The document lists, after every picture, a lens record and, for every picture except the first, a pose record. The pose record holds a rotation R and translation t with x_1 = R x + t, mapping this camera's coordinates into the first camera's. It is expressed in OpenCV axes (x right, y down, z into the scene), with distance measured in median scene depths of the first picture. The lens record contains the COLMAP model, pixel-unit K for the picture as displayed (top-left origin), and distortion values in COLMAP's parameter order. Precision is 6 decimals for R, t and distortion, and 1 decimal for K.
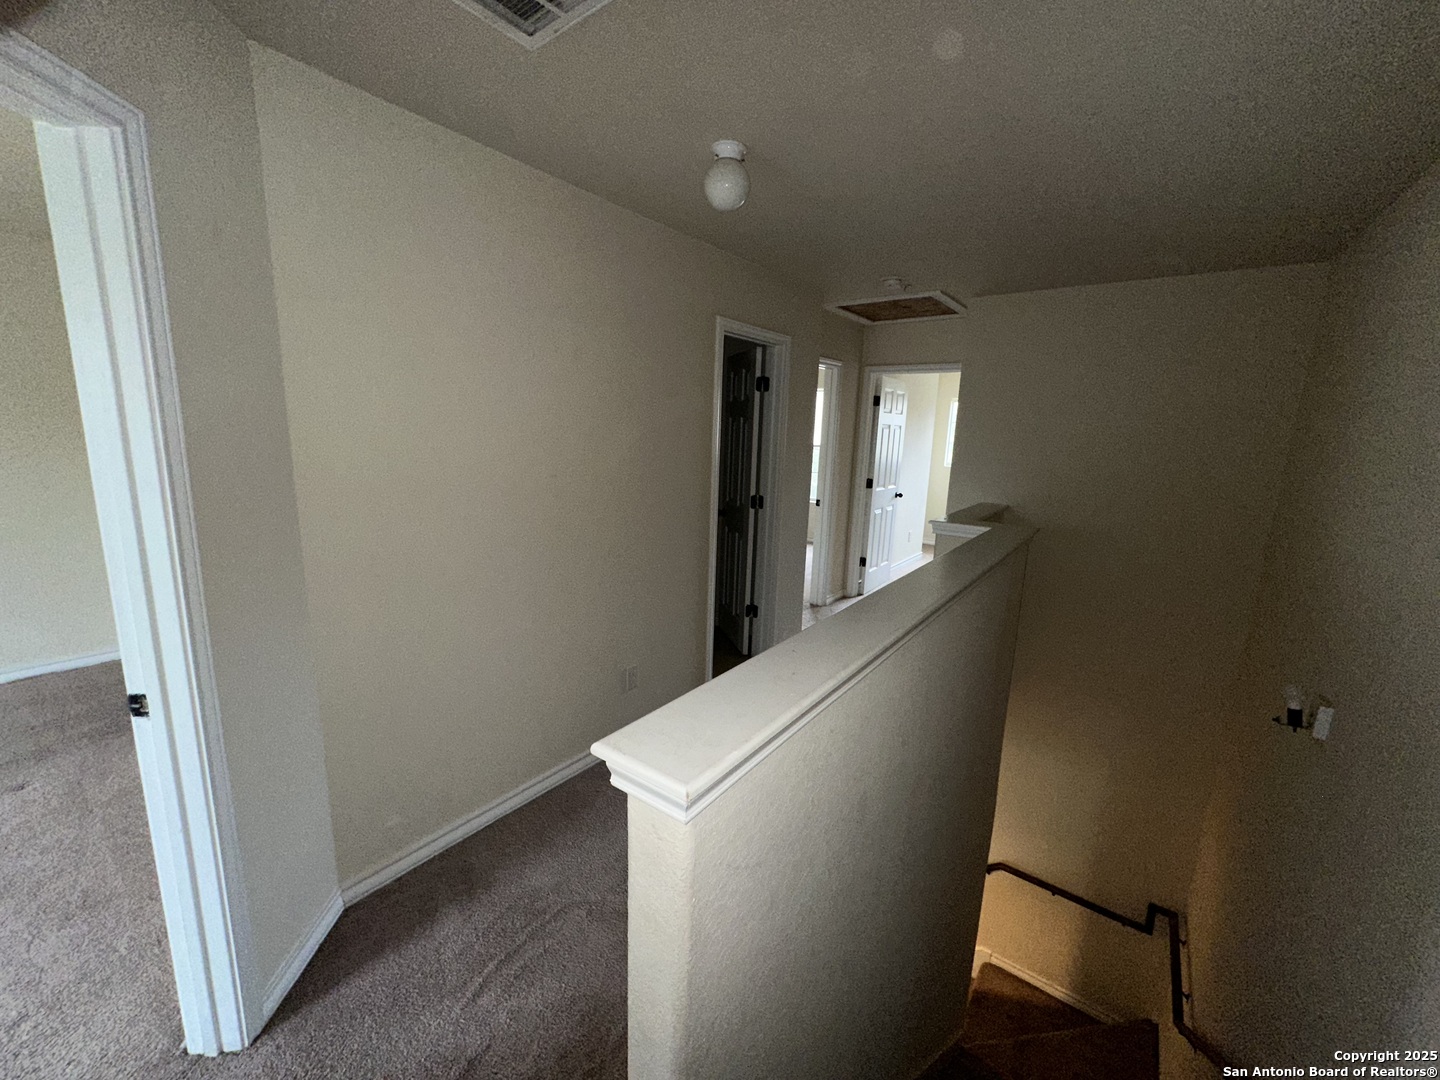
lens RADIAL K [[575.1, 0, 720.0], [0, 575.1, 540.0], [0, 0, 1]] dist [-0.001260, -0.000432]
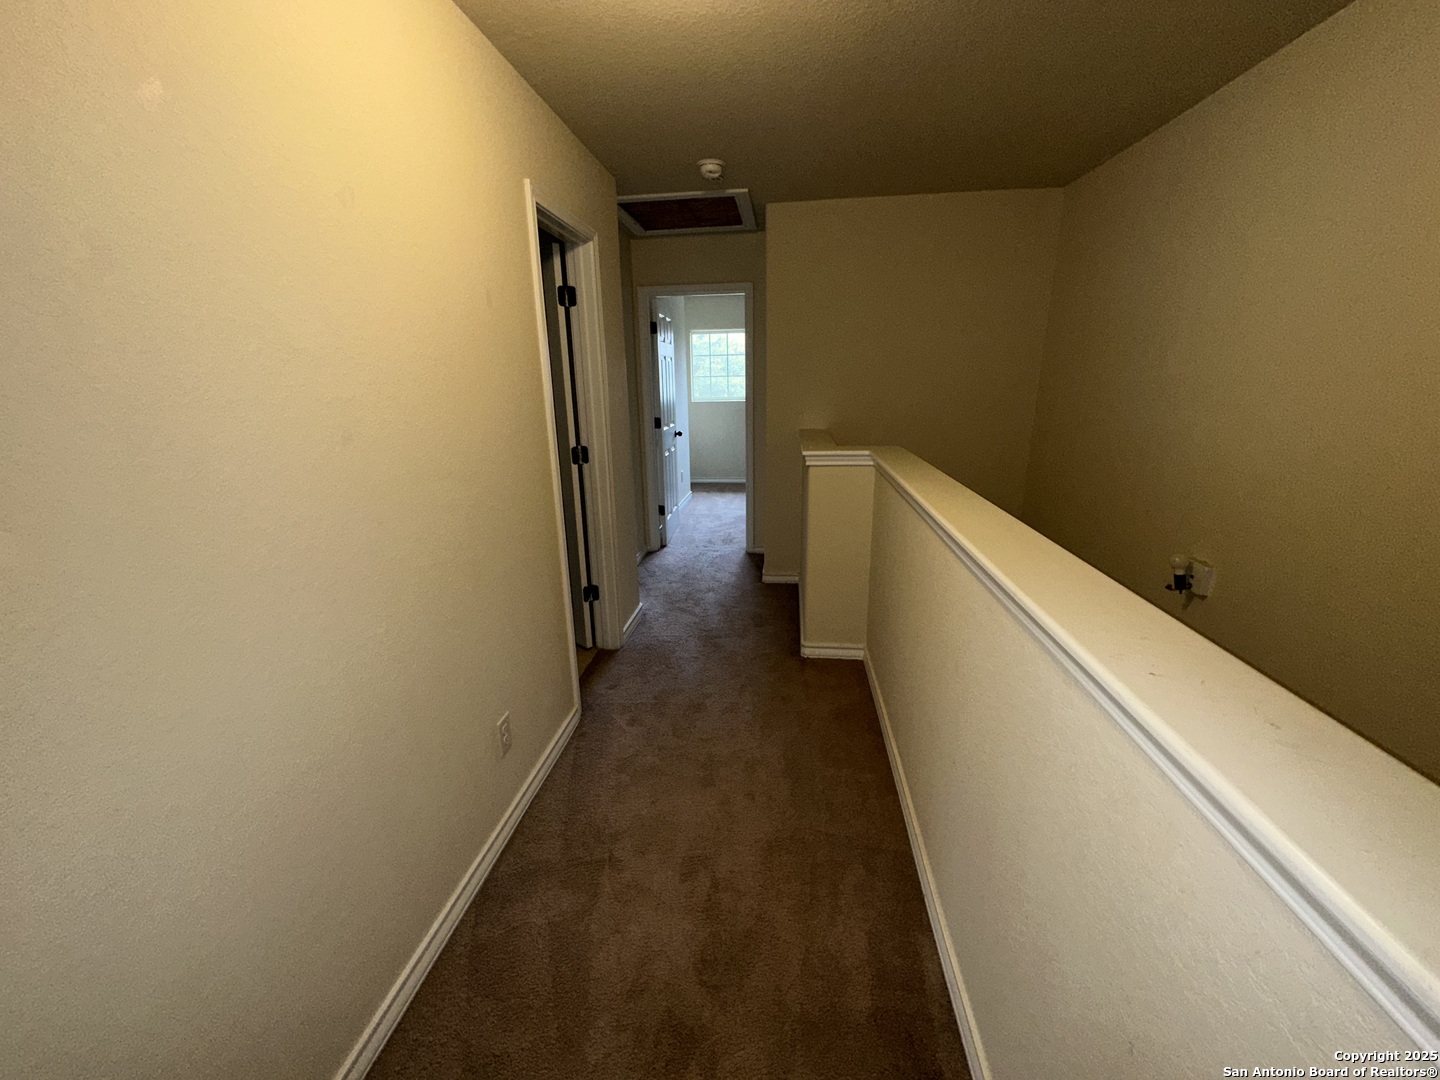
lens RADIAL K [[575.1, 0, 720.0], [0, 575.1, 540.0], [0, 0, 1]] dist [-0.001260, -0.000432]
pose [[0.866437, -0.185207, 0.463666, -0.130620], [0.144520, 0.981932, 0.122165, -0.018171], [-0.477914, -0.038839, 0.877548, 0.195946]]
